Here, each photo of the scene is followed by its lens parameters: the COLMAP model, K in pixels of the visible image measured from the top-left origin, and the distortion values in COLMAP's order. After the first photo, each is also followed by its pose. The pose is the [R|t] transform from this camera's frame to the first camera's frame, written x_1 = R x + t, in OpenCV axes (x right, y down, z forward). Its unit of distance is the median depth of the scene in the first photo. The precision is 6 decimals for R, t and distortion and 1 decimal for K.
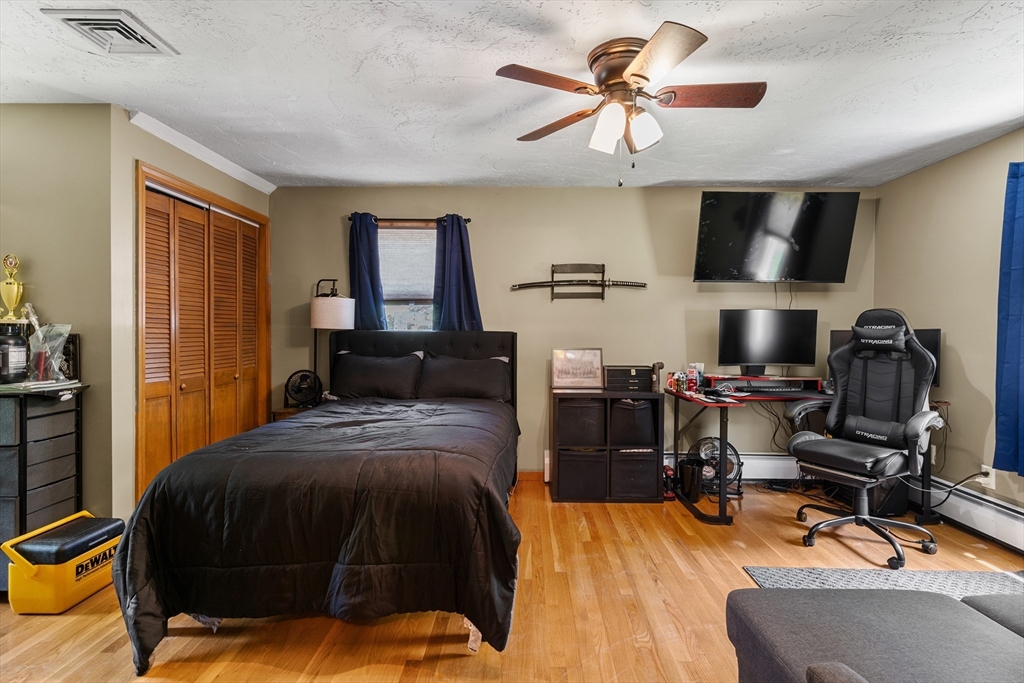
lens RADIAL K [[494.0, 0, 516.8], [0, 494.0, 338.6], [0, 0, 1]] dist [0.004063, -0.000452]
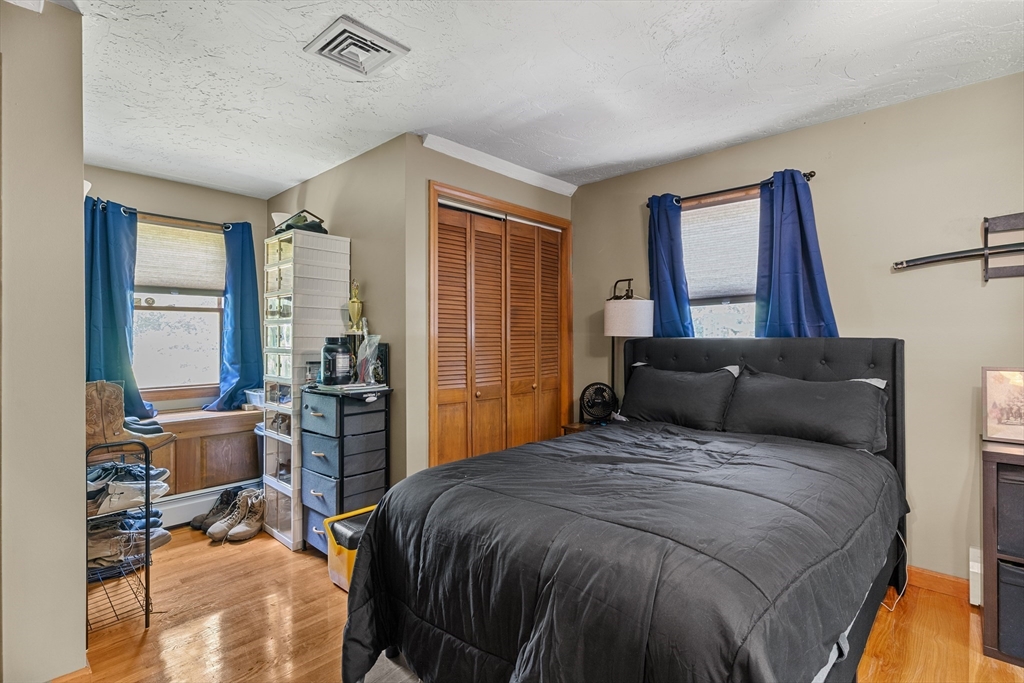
lens RADIAL K [[494.0, 0, 507.9], [0, 494.0, 337.0], [0, 0, 1]] dist [0.004063, -0.000452]
pose [[0.740793, -0.008722, -0.671676, 0.055991], [-0.003537, 0.999851, -0.016884, -0.003933], [0.671724, 0.014883, 0.740652, 0.257040]]
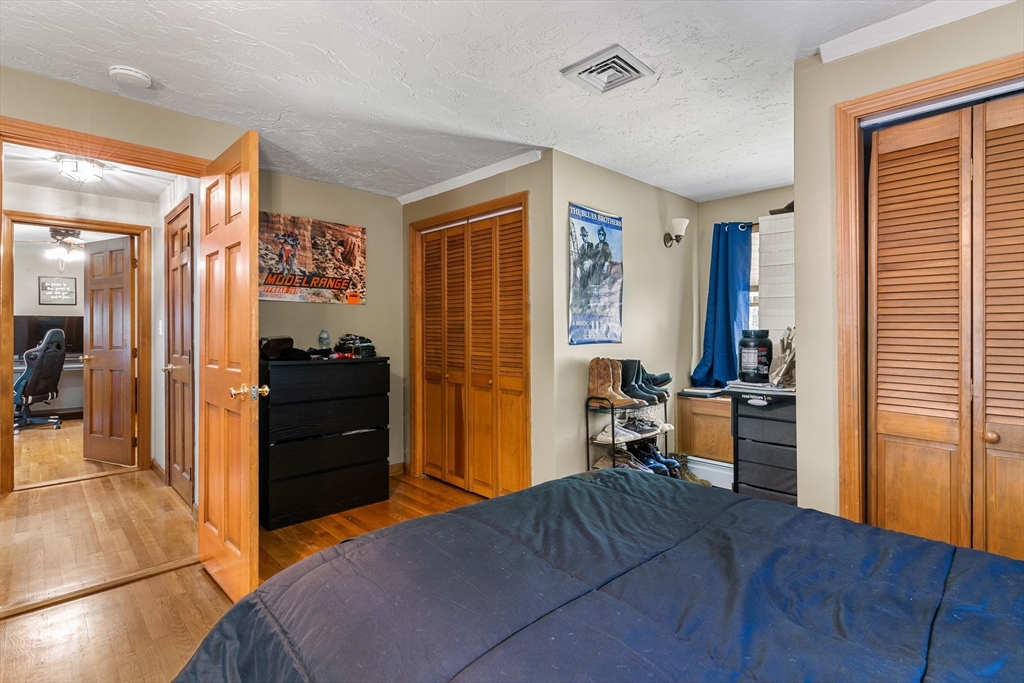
lens RADIAL K [[494.0, 0, 519.1], [0, 494.0, 334.4], [0, 0, 1]] dist [0.004063, -0.000452]
pose [[-0.688757, -0.001390, -0.724991, 0.078871], [-0.017279, 0.999746, 0.014498, -0.014201], [0.724787, 0.022513, -0.688606, 0.915288]]
